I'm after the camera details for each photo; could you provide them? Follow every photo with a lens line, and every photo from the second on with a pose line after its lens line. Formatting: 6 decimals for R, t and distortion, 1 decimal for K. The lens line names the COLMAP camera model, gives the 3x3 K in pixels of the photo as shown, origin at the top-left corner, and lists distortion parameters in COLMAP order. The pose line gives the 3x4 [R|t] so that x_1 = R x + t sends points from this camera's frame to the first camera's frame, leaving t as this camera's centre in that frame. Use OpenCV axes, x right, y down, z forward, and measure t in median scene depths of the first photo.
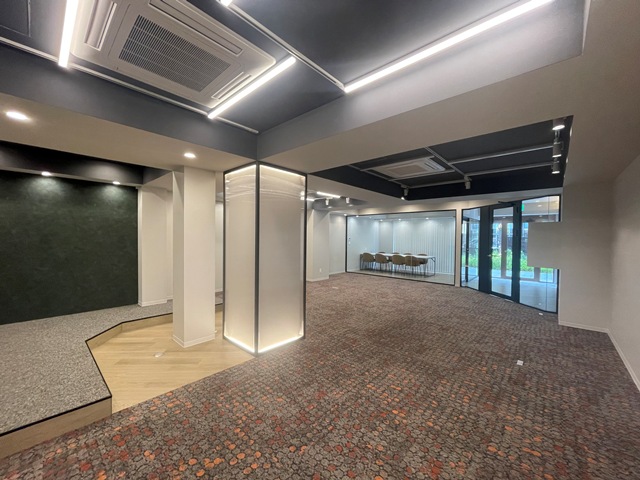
lens RADIAL K [[258.6, 0, 318.4], [0, 258.6, 239.7], [0, 0, 1]] dist [-0.001448, 0.000061]
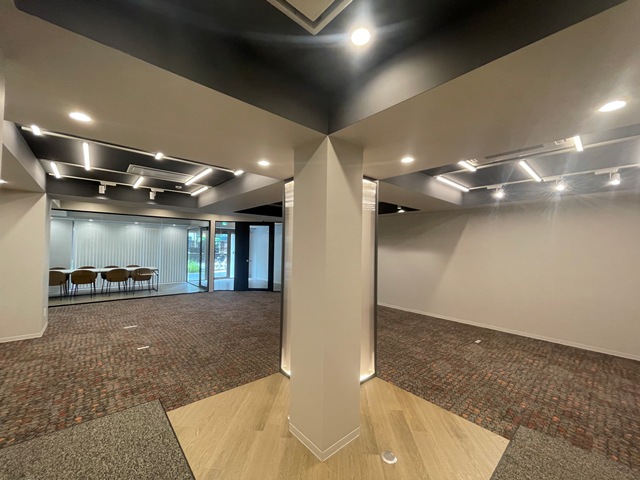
lens RADIAL K [[258.6, 0, 318.4], [0, 258.6, 239.7], [0, 0, 1]] dist [-0.001448, 0.000061]
pose [[0.106107, 0.016194, 0.994223, -1.070836], [-0.002319, 0.999869, -0.016038, -0.045237], [-0.994352, -0.000604, 0.106131, 0.948792]]
